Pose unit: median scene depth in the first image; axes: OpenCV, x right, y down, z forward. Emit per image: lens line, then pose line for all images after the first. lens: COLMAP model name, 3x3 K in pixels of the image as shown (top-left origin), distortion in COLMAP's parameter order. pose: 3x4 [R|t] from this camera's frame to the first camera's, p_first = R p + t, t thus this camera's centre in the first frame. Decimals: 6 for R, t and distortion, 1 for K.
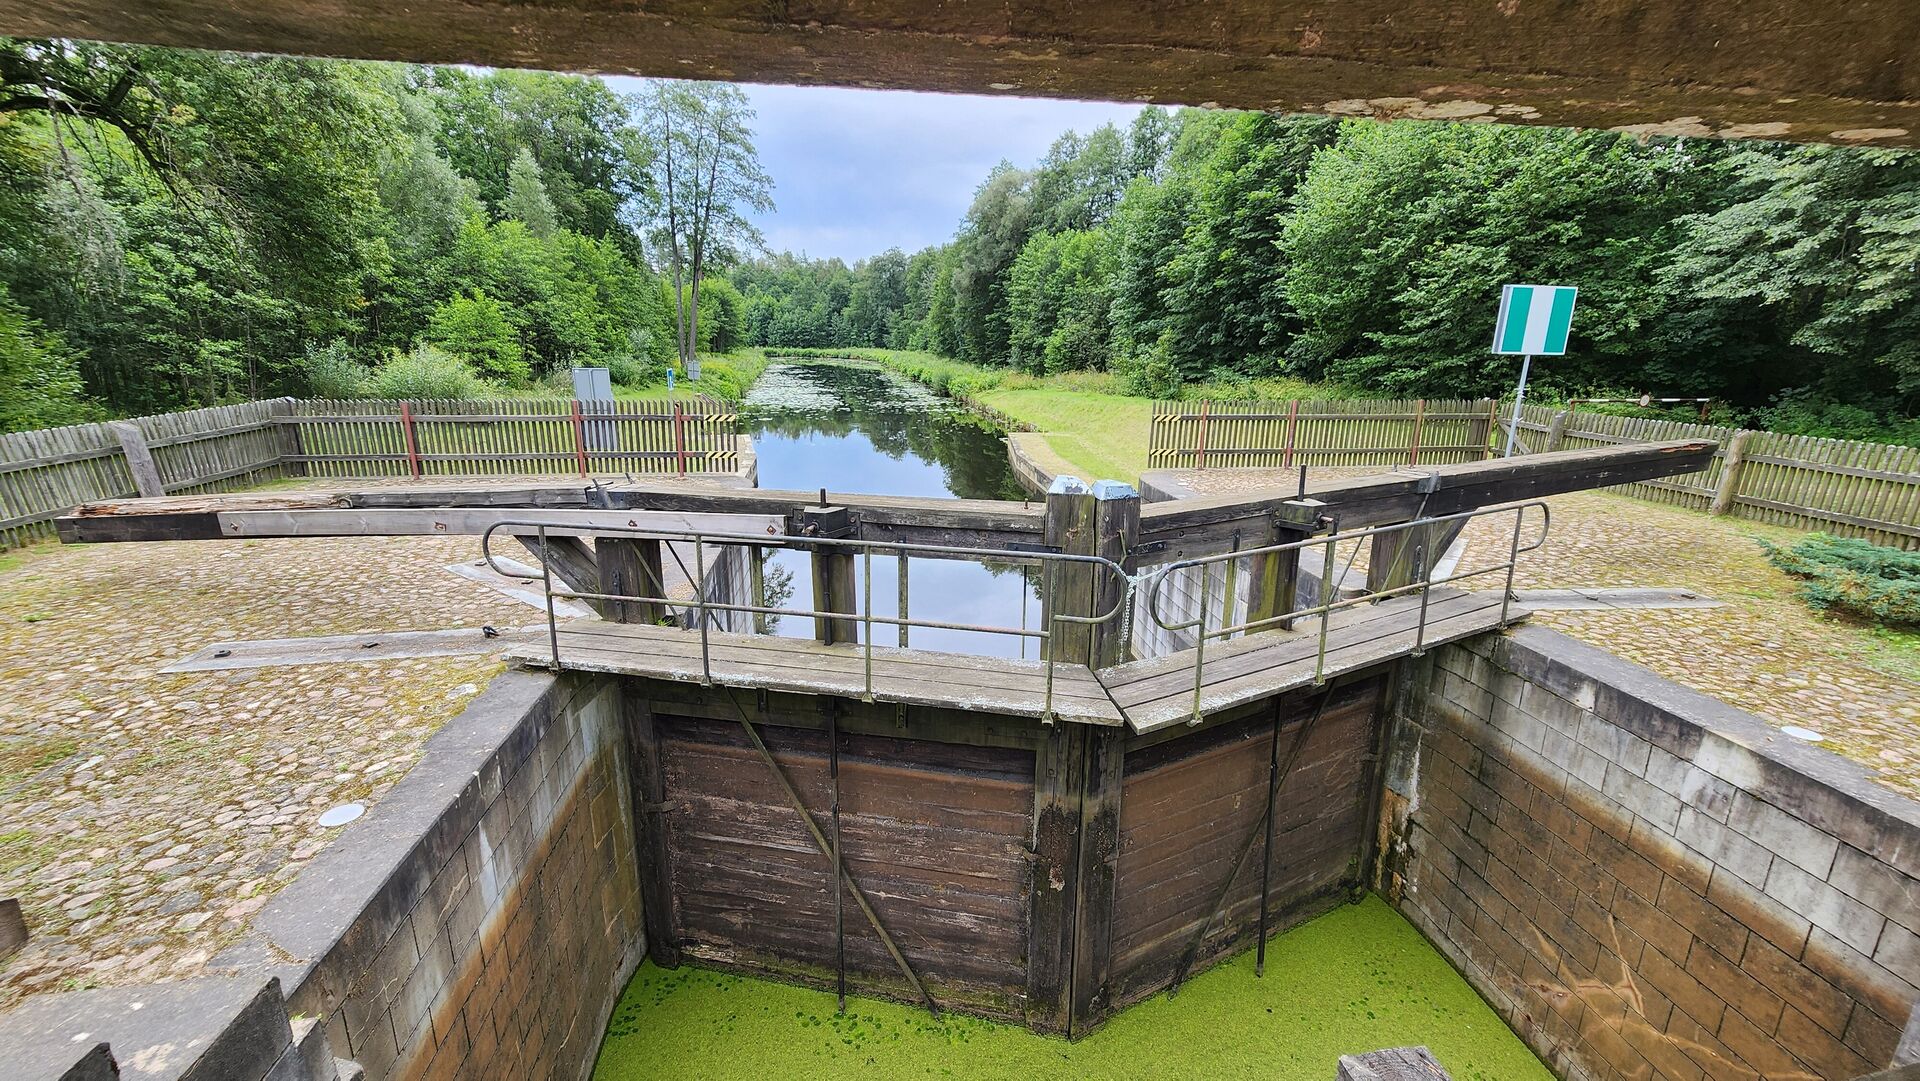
lens RADIAL K [[775.7, 0, 959.2], [0, 775.7, 548.5], [0, 0, 1]] dist [0.002650, -0.000068]
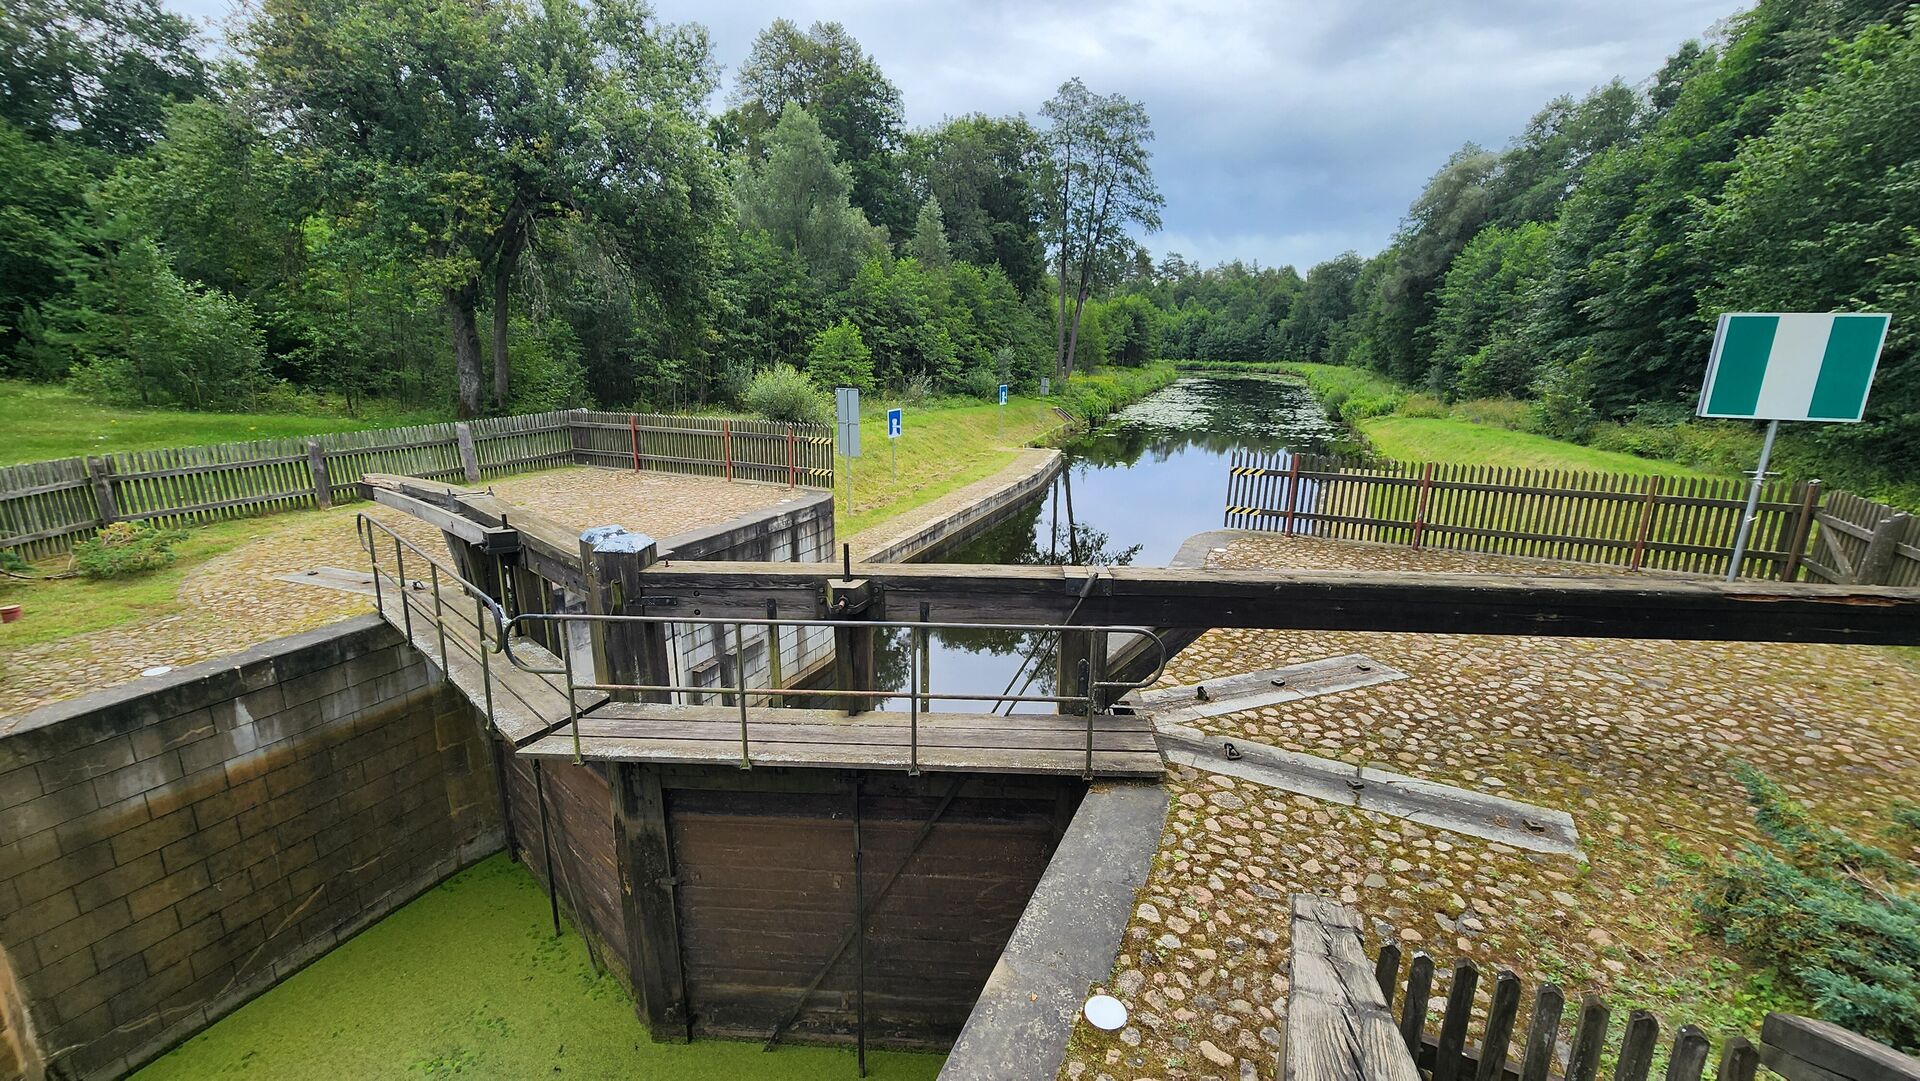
lens RADIAL K [[779.1, 0, 960.7], [0, 779.1, 540.0], [0, 0, 1]] dist [-0.000094, -0.000388]
pose [[0.848850, 0.128184, -0.512857, 0.108780], [-0.140549, 0.989963, 0.014805, -0.015589], [0.509607, 0.059514, 0.858347, 0.028826]]
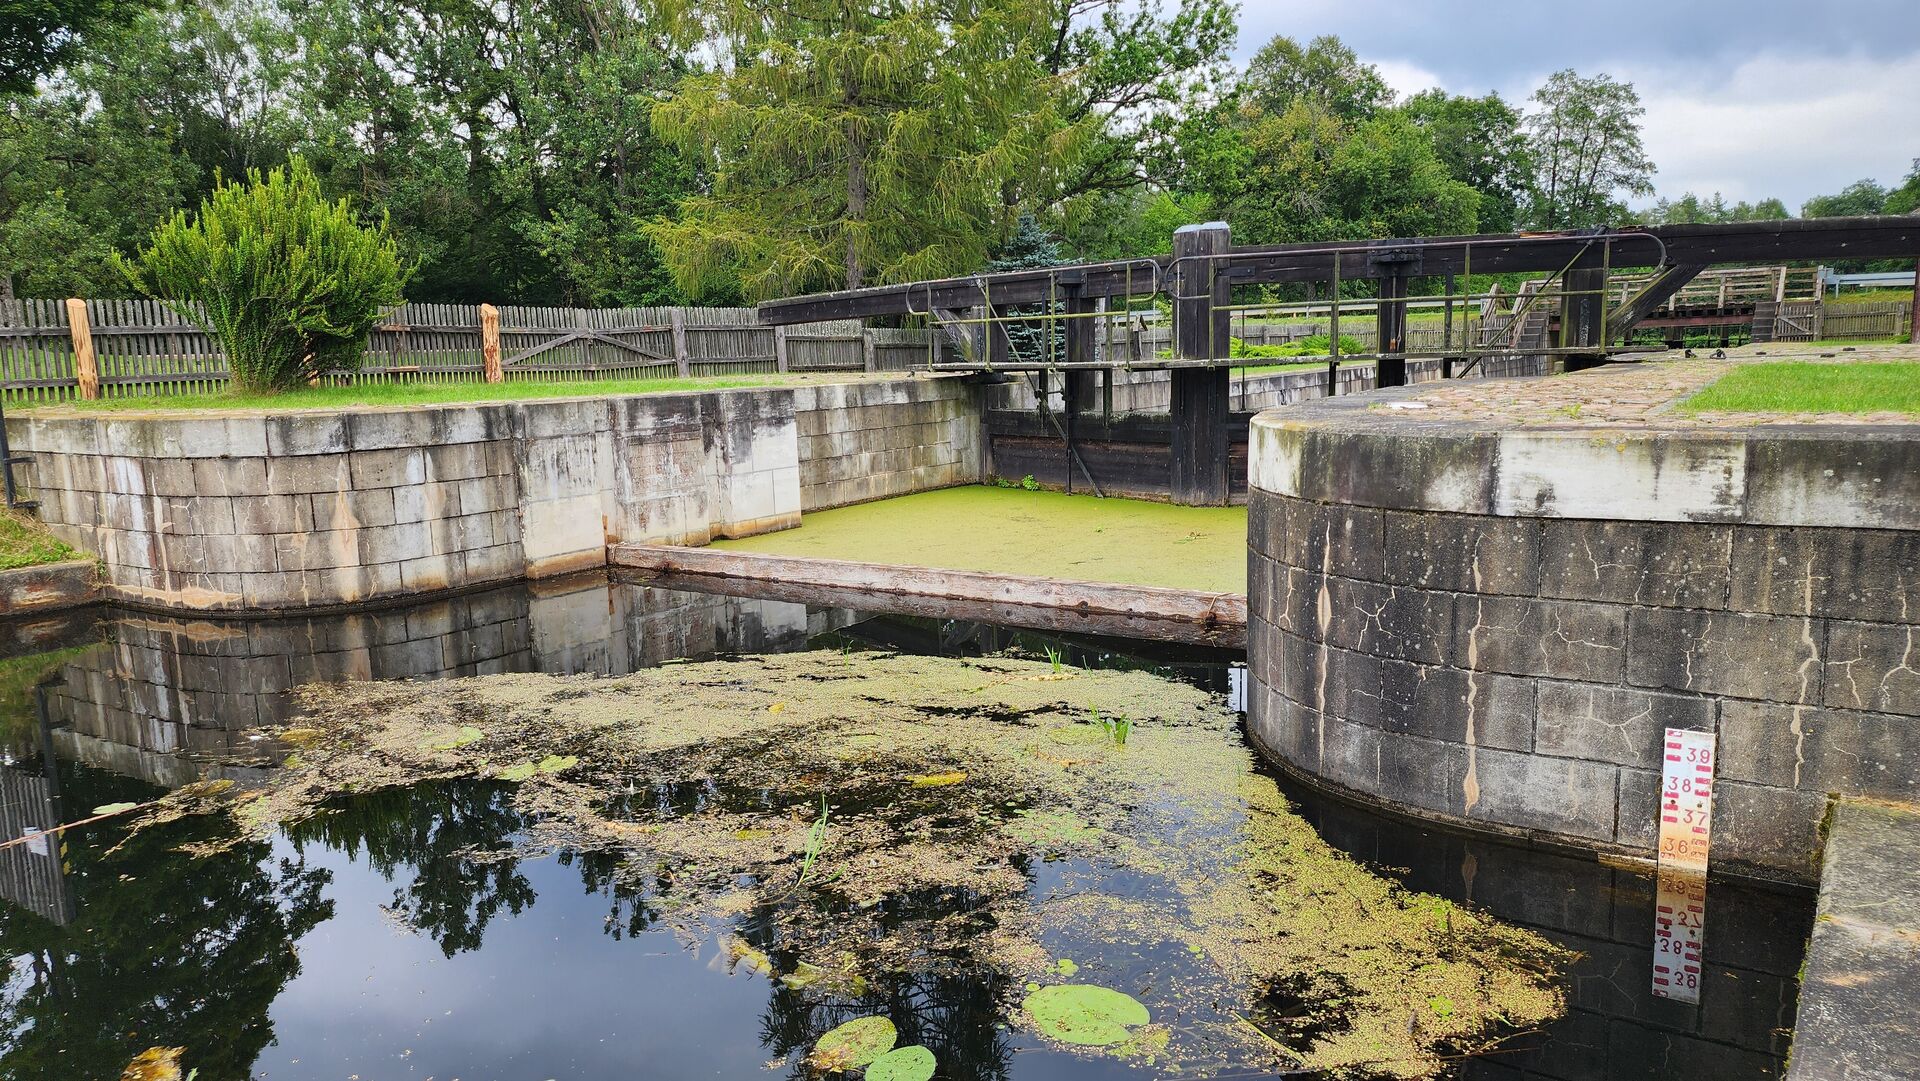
lens RADIAL K [[1320.7, 0, 961.7], [0, 1320.7, 574.3], [0, 0, 1]] dist [0.086294, -0.071682]
pose [[0.764621, 0.070310, -0.640633, 0.256883], [-0.130583, 0.990315, -0.047168, 0.291116], [0.631112, 0.119721, 0.766397, -0.948595]]
